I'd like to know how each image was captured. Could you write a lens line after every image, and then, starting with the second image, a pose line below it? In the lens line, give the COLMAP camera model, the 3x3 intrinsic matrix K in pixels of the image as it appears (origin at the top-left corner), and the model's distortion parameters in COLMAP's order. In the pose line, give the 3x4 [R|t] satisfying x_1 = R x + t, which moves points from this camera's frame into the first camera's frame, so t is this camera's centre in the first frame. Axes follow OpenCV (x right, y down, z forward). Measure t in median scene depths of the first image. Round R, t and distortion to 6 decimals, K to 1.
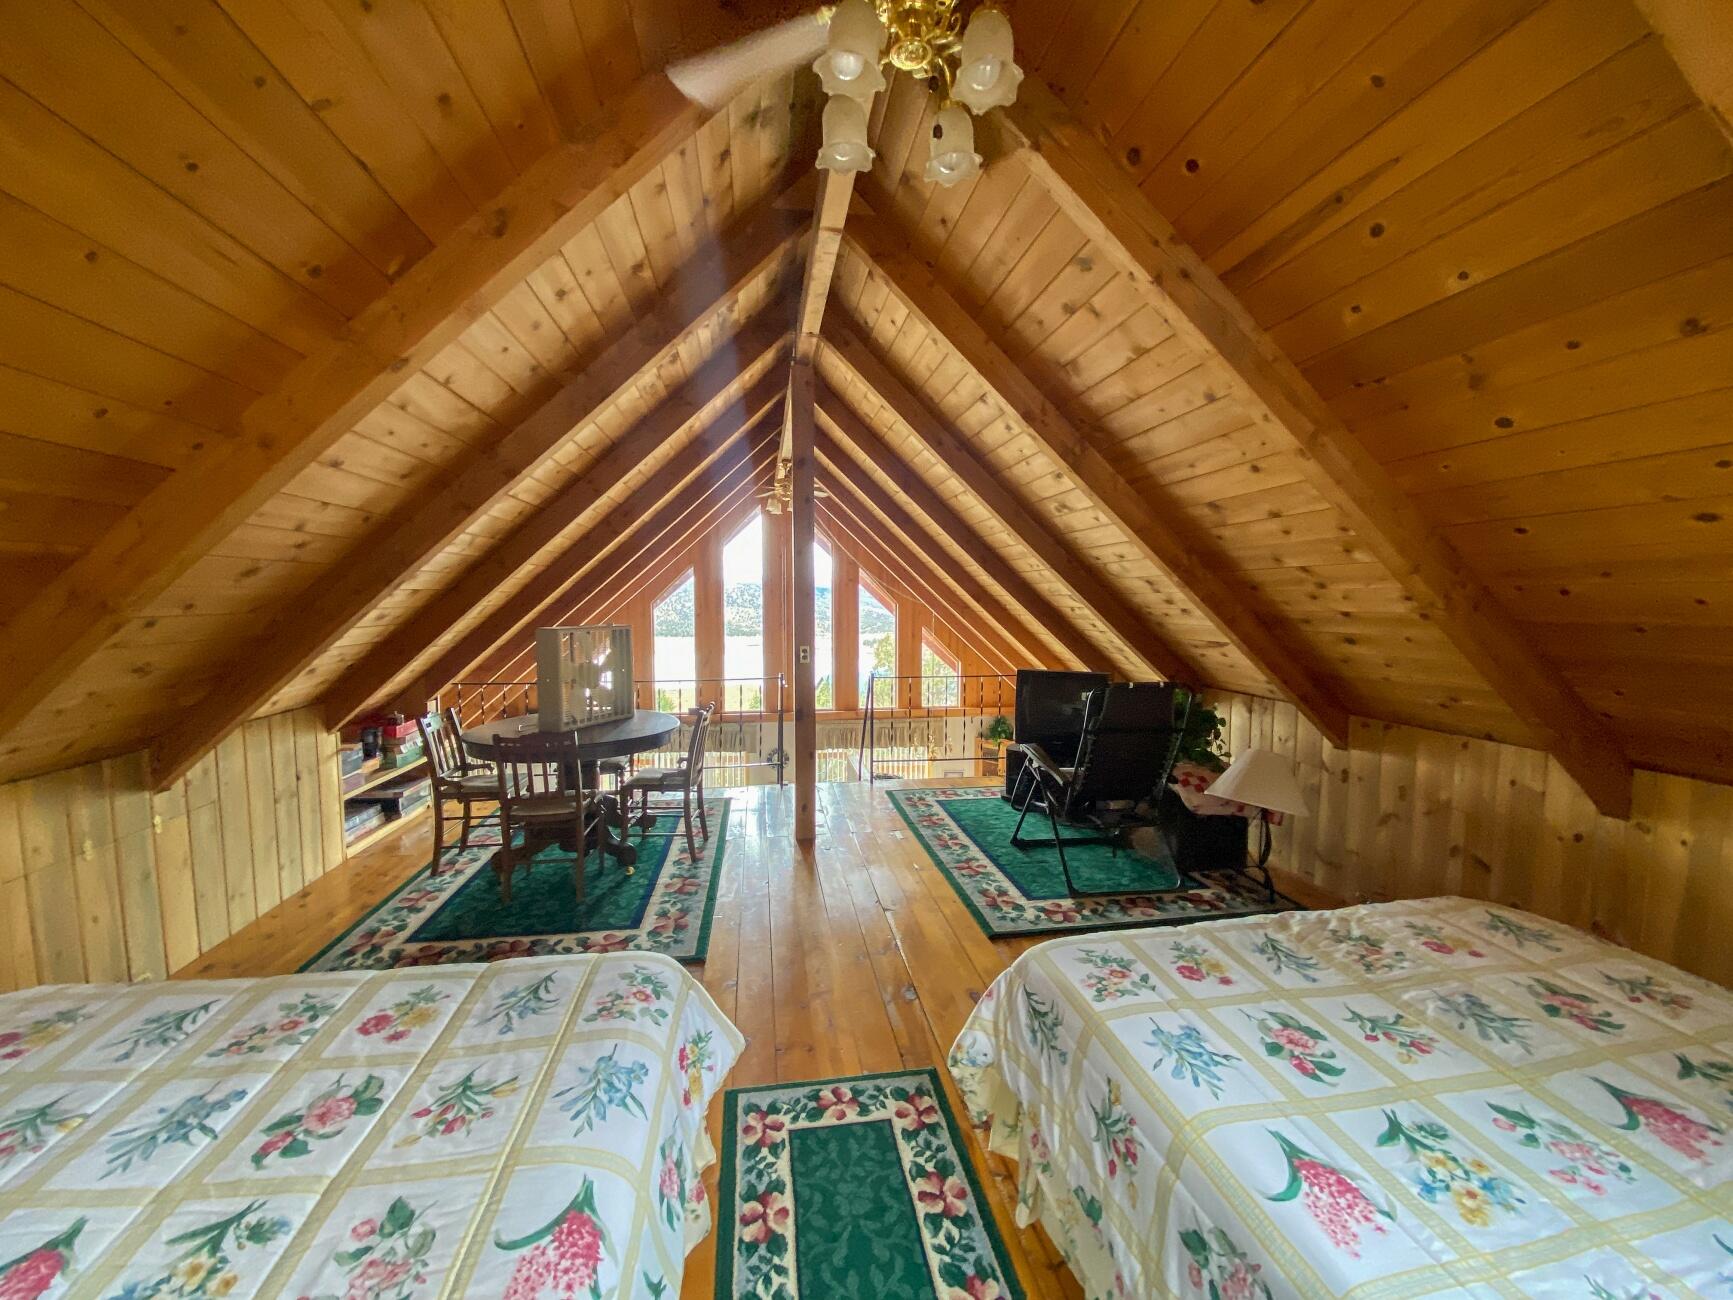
lens RADIAL K [[692.2, 0, 866.5], [0, 692.2, 650.0], [0, 0, 1]] dist [0.057590, -0.026339]
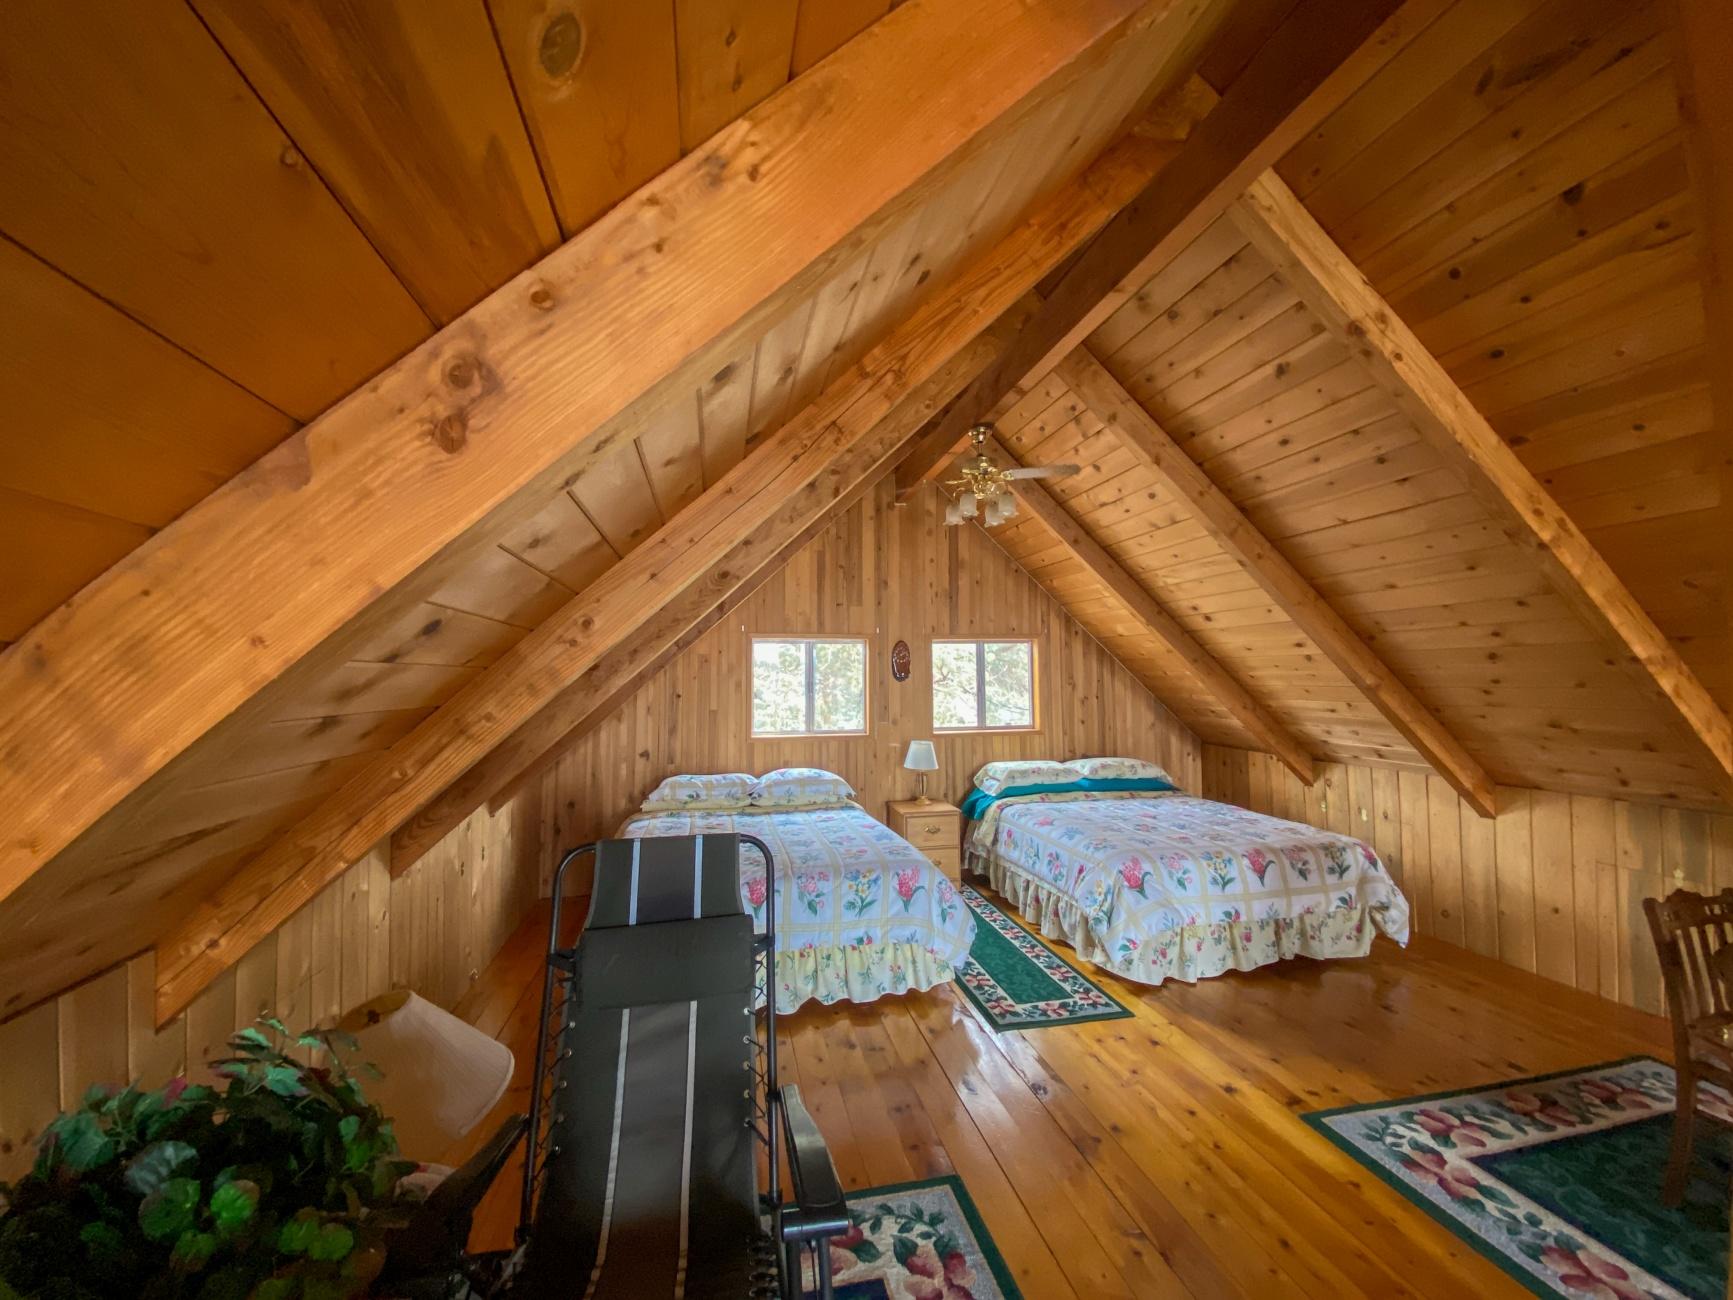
lens RADIAL K [[692.2, 0, 866.5], [0, 692.2, 650.0], [0, 0, 1]] dist [0.057590, -0.026339]
pose [[-0.998428, -0.003502, -0.055937, 0.445164], [-0.005413, 0.999405, 0.034052, -0.179315], [0.055784, 0.034301, -0.997853, 2.434942]]
